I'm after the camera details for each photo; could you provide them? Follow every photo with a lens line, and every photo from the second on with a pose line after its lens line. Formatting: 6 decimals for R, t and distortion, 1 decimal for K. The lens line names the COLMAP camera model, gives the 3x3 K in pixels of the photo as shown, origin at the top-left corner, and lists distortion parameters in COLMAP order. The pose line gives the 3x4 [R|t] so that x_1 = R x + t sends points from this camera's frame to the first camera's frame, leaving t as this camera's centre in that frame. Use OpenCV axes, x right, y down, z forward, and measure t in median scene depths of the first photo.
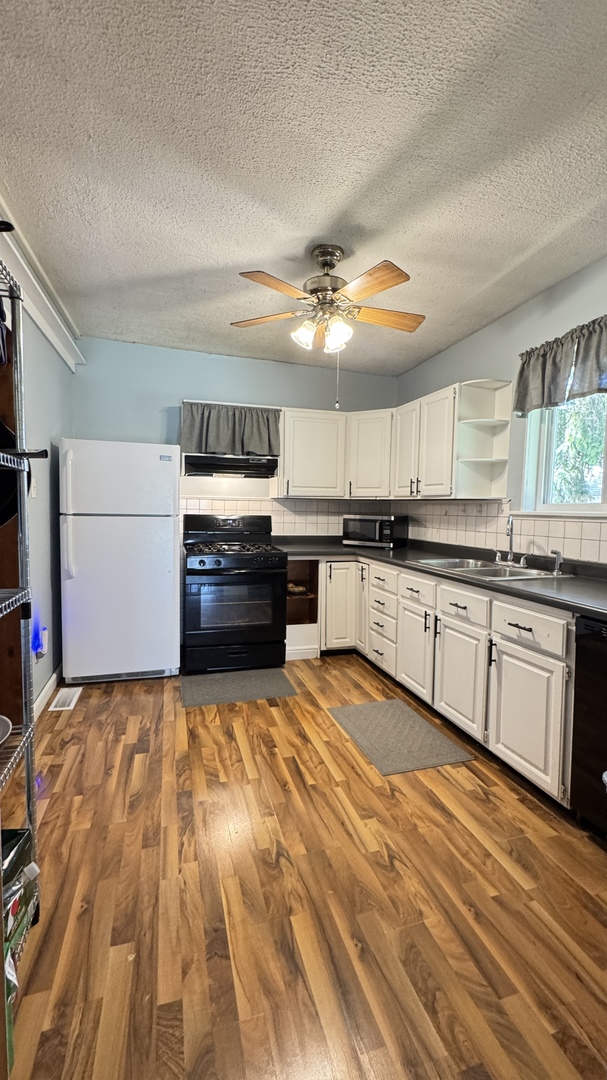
lens RADIAL K [[449.1, 0, 304.0], [0, 449.1, 537.8], [0, 0, 1]] dist [-0.006268, 0.000013]
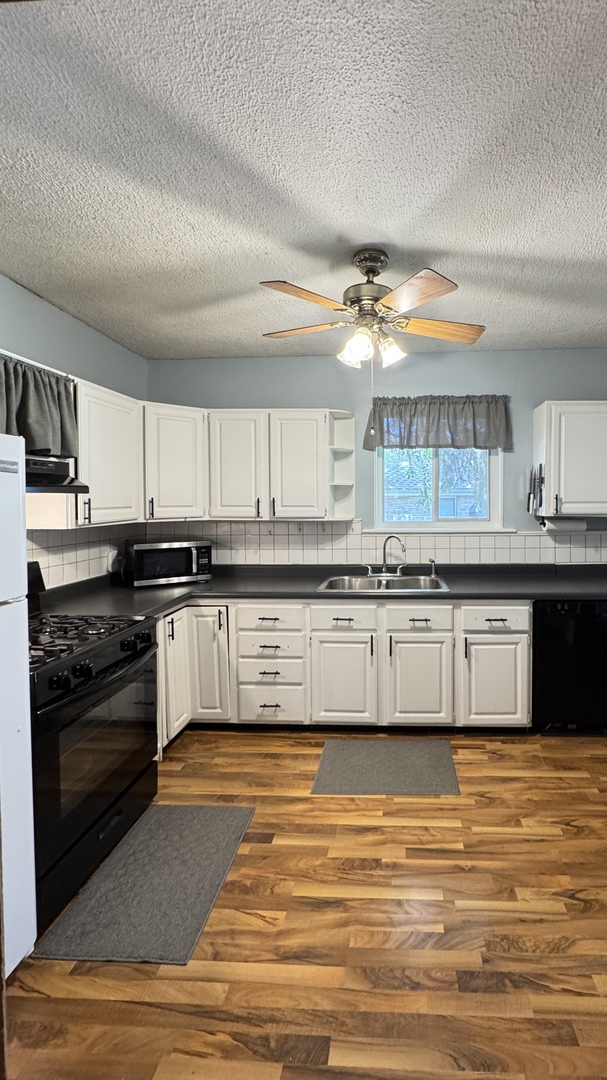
lens RADIAL K [[461.3, 0, 378.8], [0, 461.3, 513.6], [0, 0, 1]] dist [-0.006407, 0.000495]
pose [[0.328992, -0.048874, 0.943067, -0.672800], [0.071725, 0.997068, 0.026651, -0.134294], [-0.941605, 0.058874, 0.331533, 0.593923]]
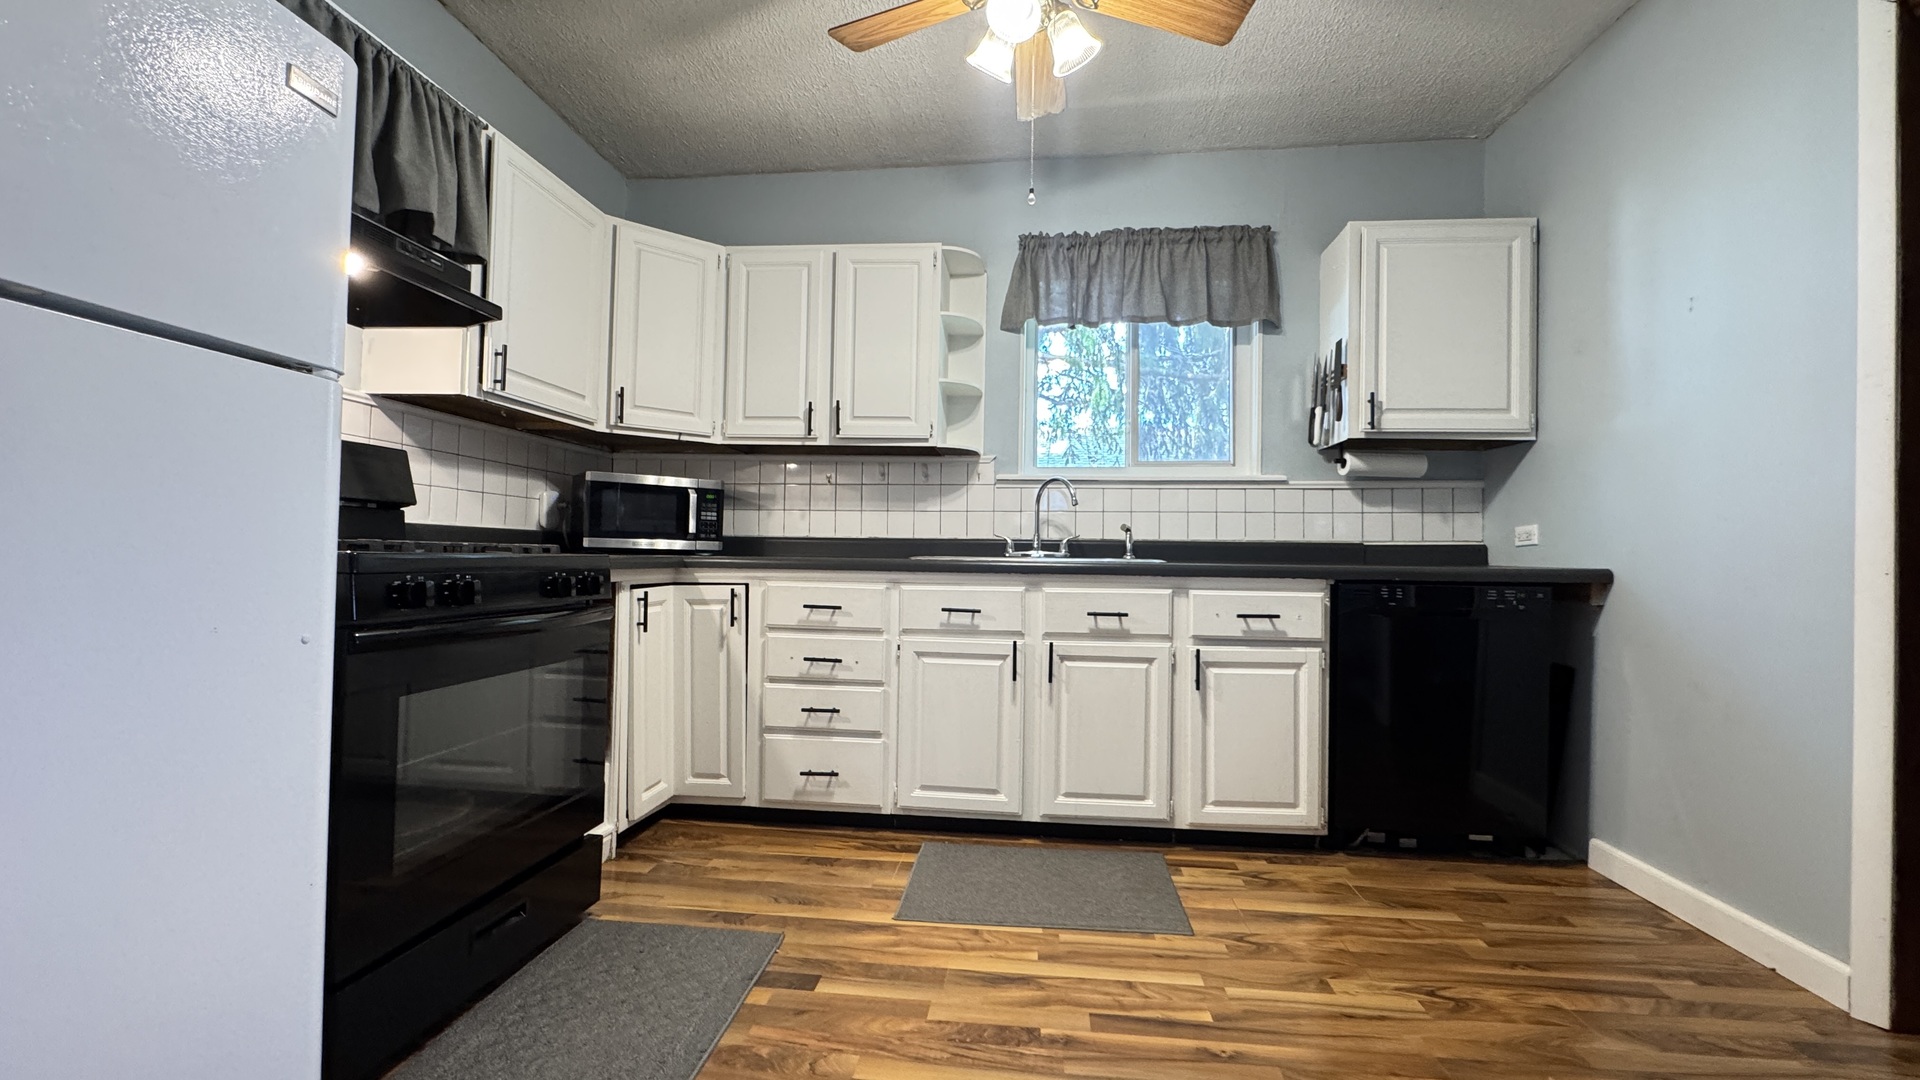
lens RADIAL K [[769.4, 0, 957.5], [0, 769.4, 541.4], [0, 0, 1]] dist [-0.004760, 0.000438]
pose [[0.390622, 0.004882, 0.920538, -0.579183], [0.051213, 0.998322, -0.027027, 0.062244], [-0.919125, 0.057701, 0.389717, 0.668227]]
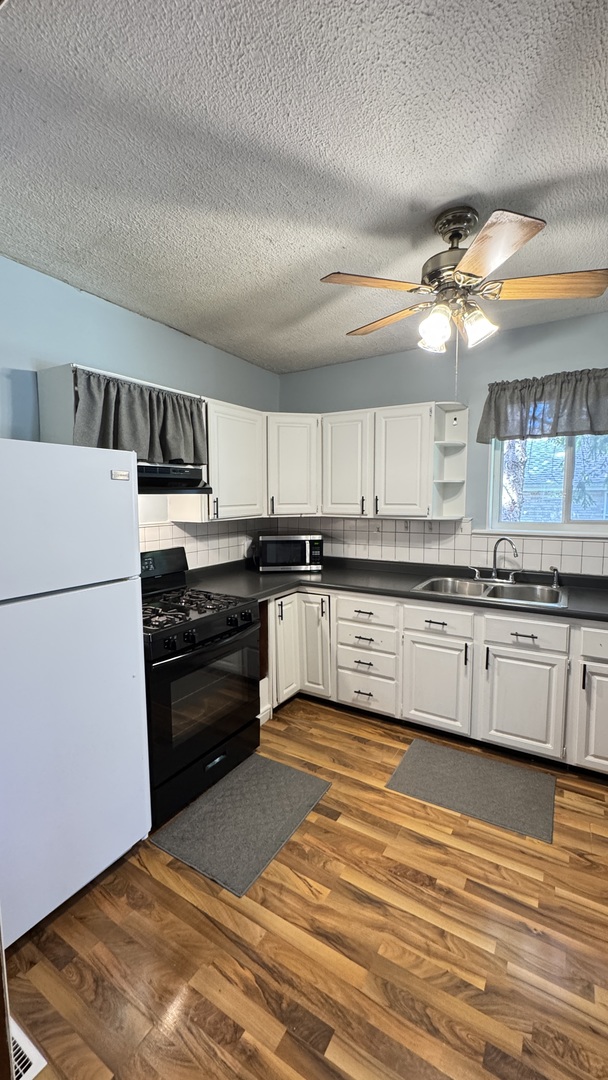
lens RADIAL K [[432.8, 0, 304.3], [0, 432.8, 538.2], [0, 0, 1]] dist [-0.004760, 0.000438]
pose [[0.747526, -0.087770, 0.658408, -0.551185], [0.064222, 0.996138, 0.059876, -0.132566], [-0.661121, -0.002474, 0.750276, 0.514137]]
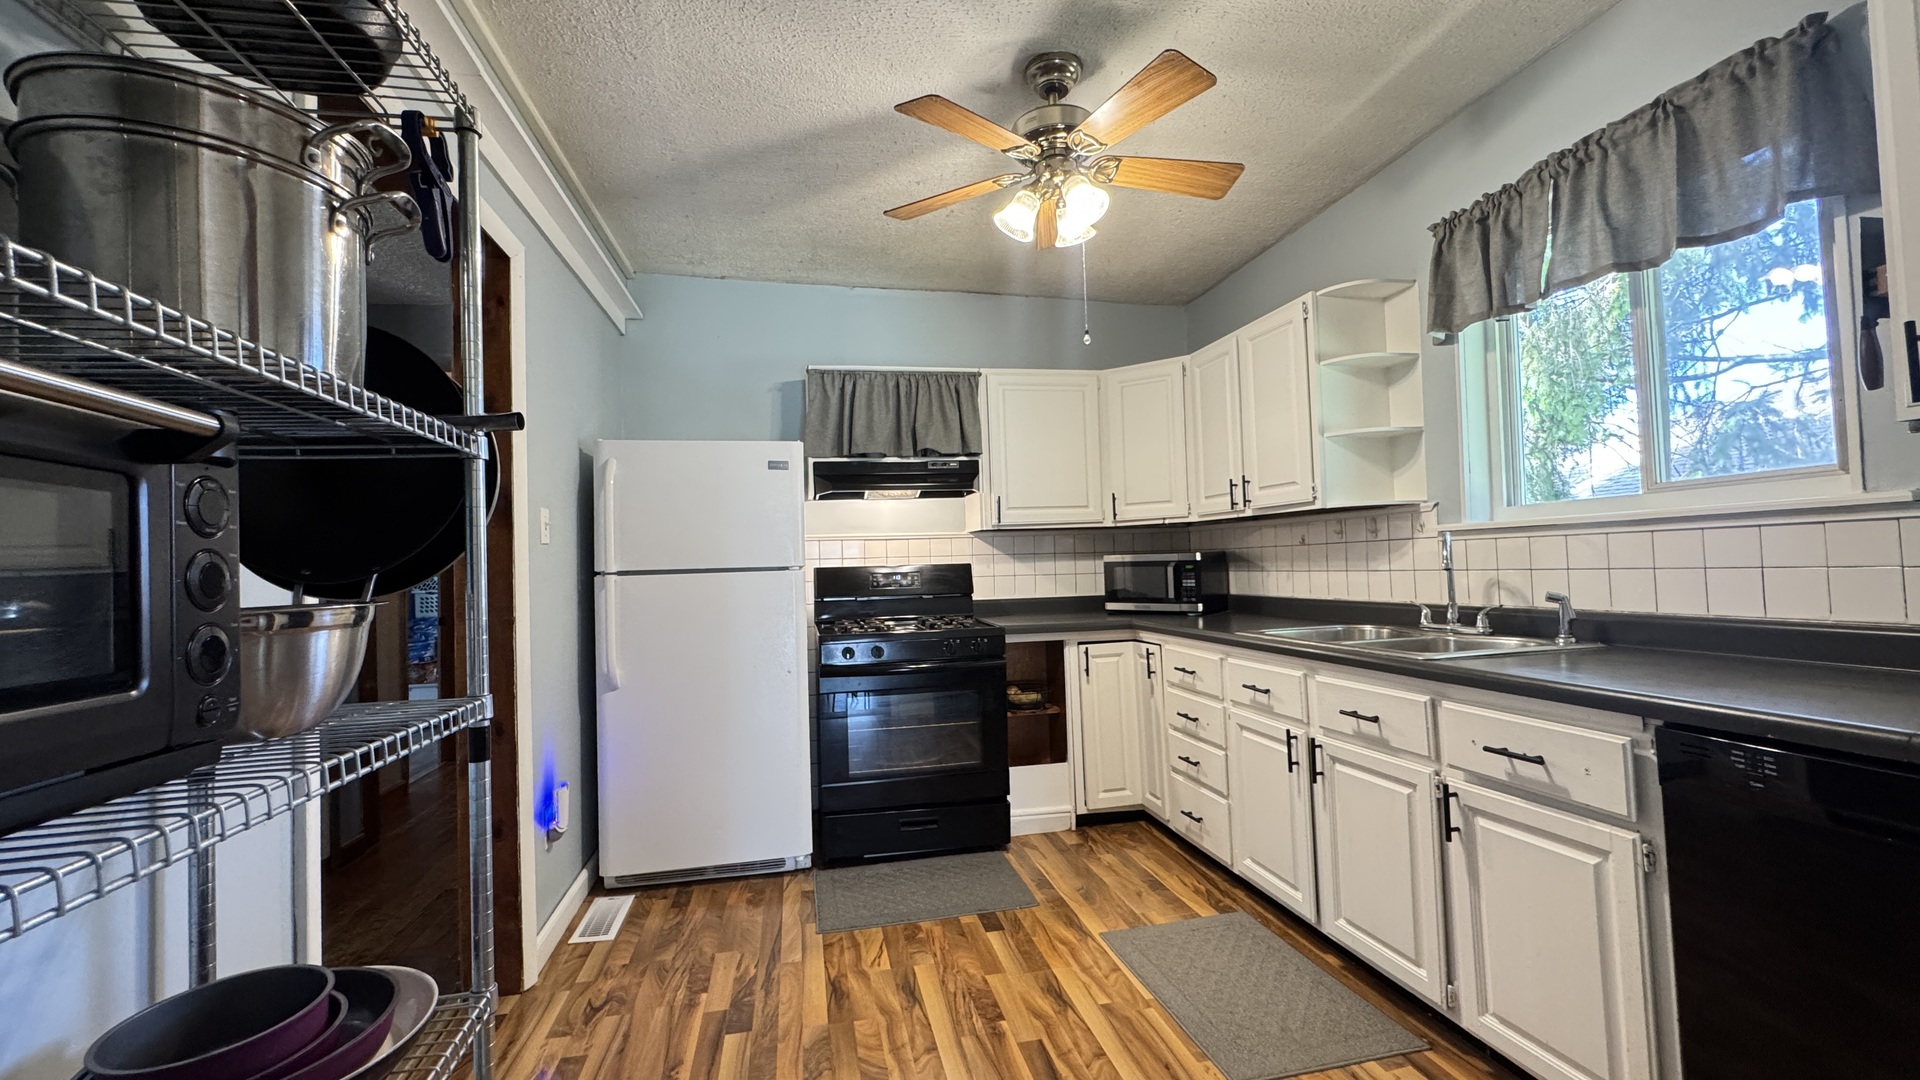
lens RADIAL K [[769.4, 0, 957.5], [0, 769.4, 541.4], [0, 0, 1]] dist [-0.004760, 0.000438]
pose [[0.995000, -0.051338, -0.085672, -0.011111], [0.042835, 0.994235, -0.098298, 0.021997], [0.090224, 0.094136, 0.991463, 0.092621]]
